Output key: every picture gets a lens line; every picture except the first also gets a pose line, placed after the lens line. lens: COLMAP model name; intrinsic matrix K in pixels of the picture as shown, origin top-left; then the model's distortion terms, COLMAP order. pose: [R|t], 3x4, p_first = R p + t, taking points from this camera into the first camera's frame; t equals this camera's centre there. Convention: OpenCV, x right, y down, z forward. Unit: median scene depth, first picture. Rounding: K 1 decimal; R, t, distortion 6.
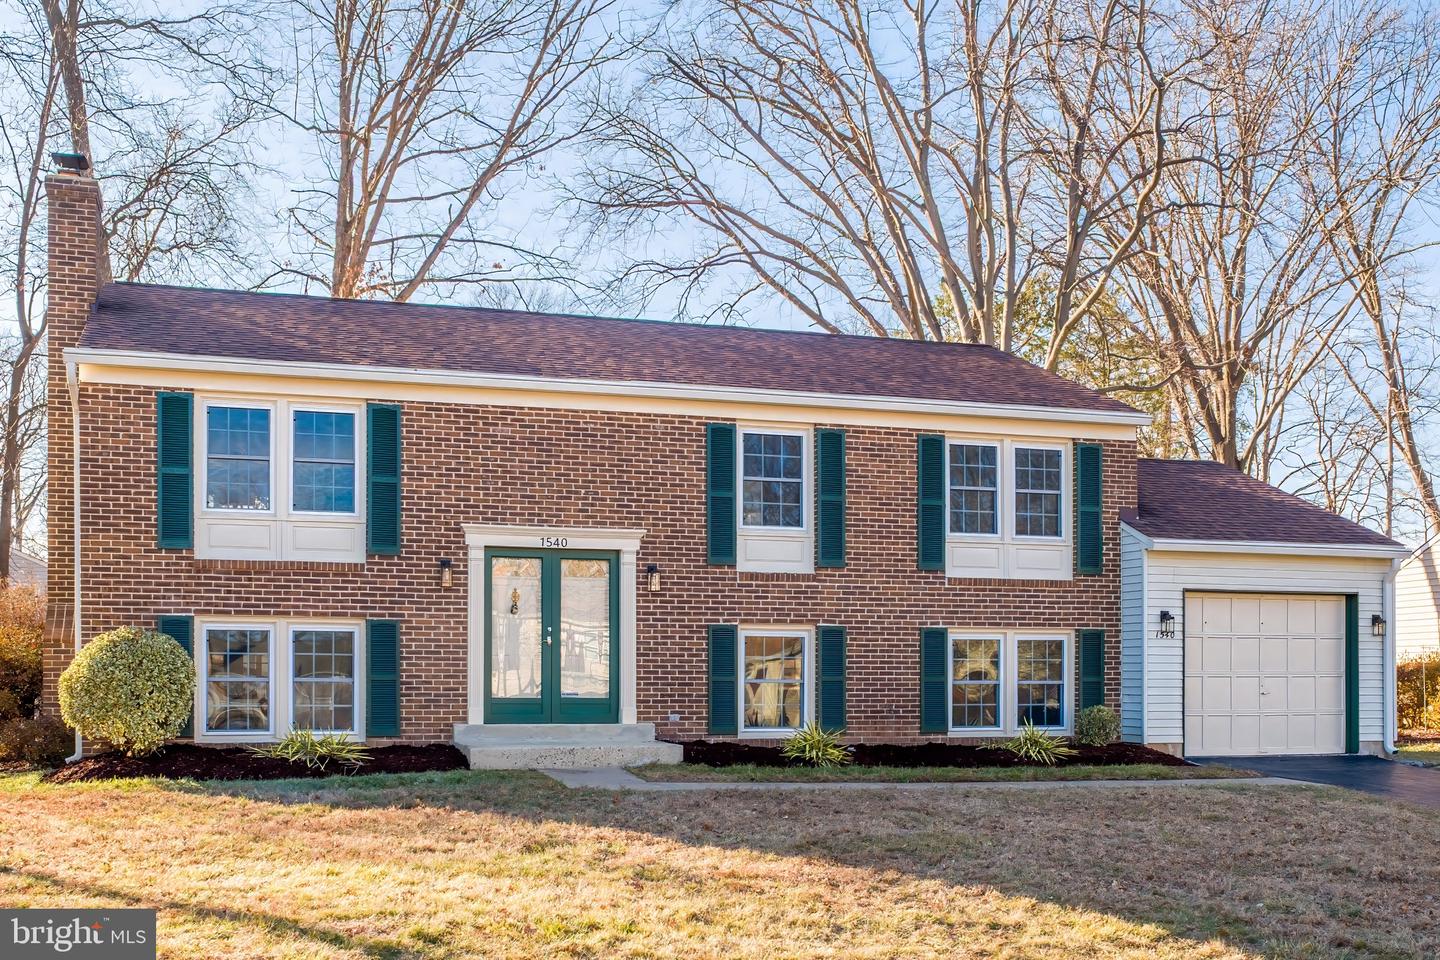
lens RADIAL K [[1438.5, 0, 665.2], [0, 1438.5, 576.7], [0, 0, 1]] dist [-0.005461, 0.000000]
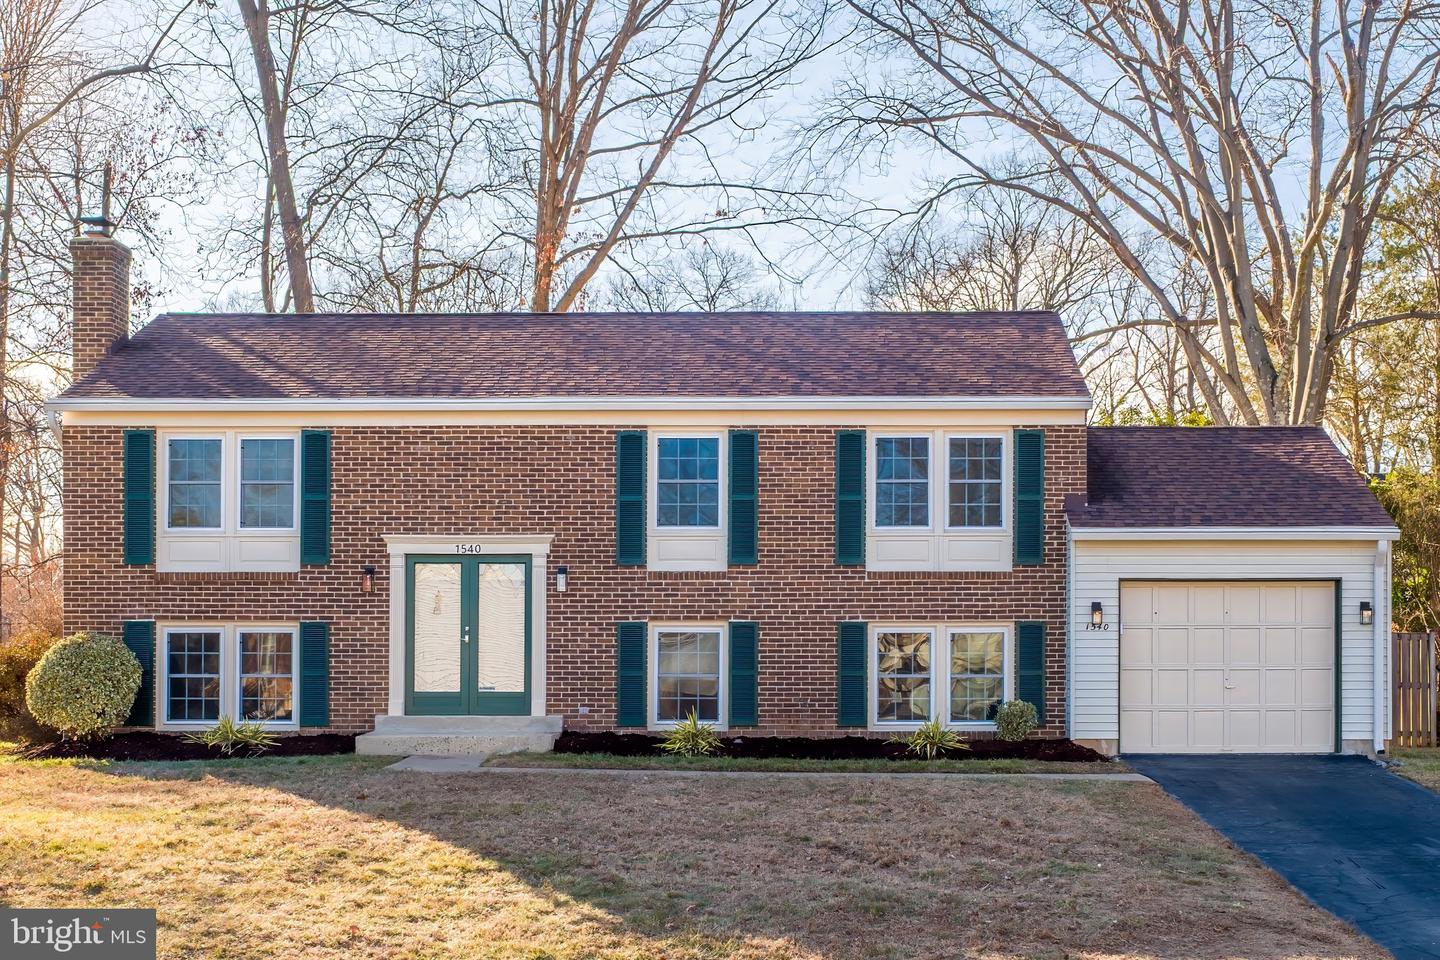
lens RADIAL K [[1918.0, 0, 782.7], [0, 1918.0, 488.5], [0, 0, 1]] dist [0.018809, 0.000000]
pose [[0.959232, -0.028105, -0.281218, 0.538968], [0.023121, 0.999512, -0.021025, -0.032059], [0.281672, 0.013666, 0.959413, -0.316914]]
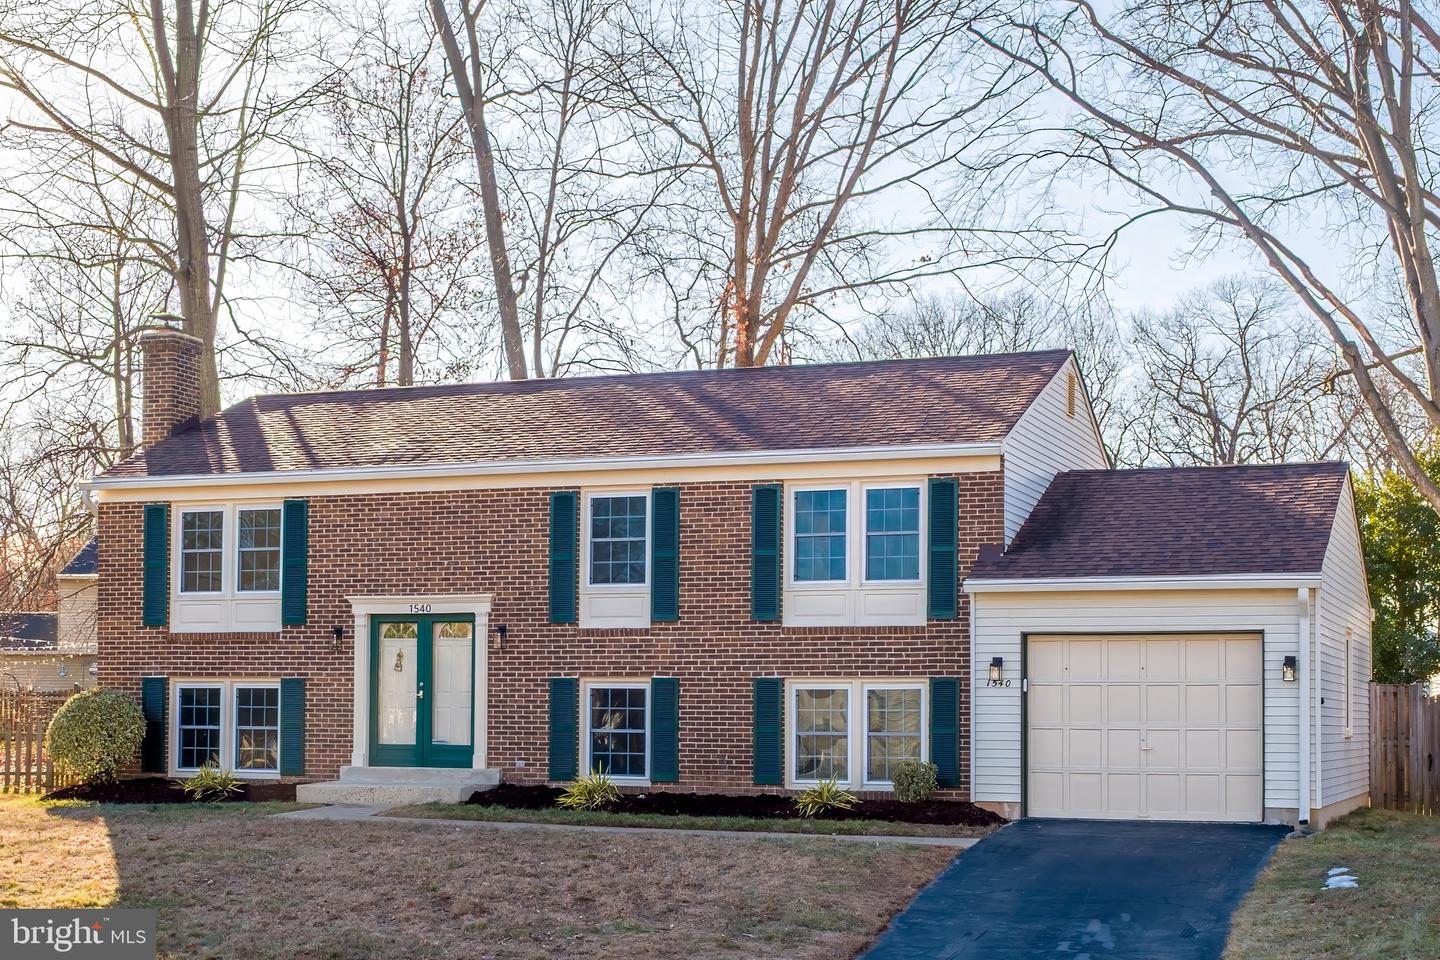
lens RADIAL K [[1998.6, 0, 715.8], [0, 1998.6, 469.1], [0, 0, 1]] dist [0.010098, 0.000000]
pose [[0.813588, -0.068561, -0.577386, 1.002977], [0.038128, 0.997177, -0.064683, -0.021636], [0.580191, 0.030611, 0.813905, -0.161749]]
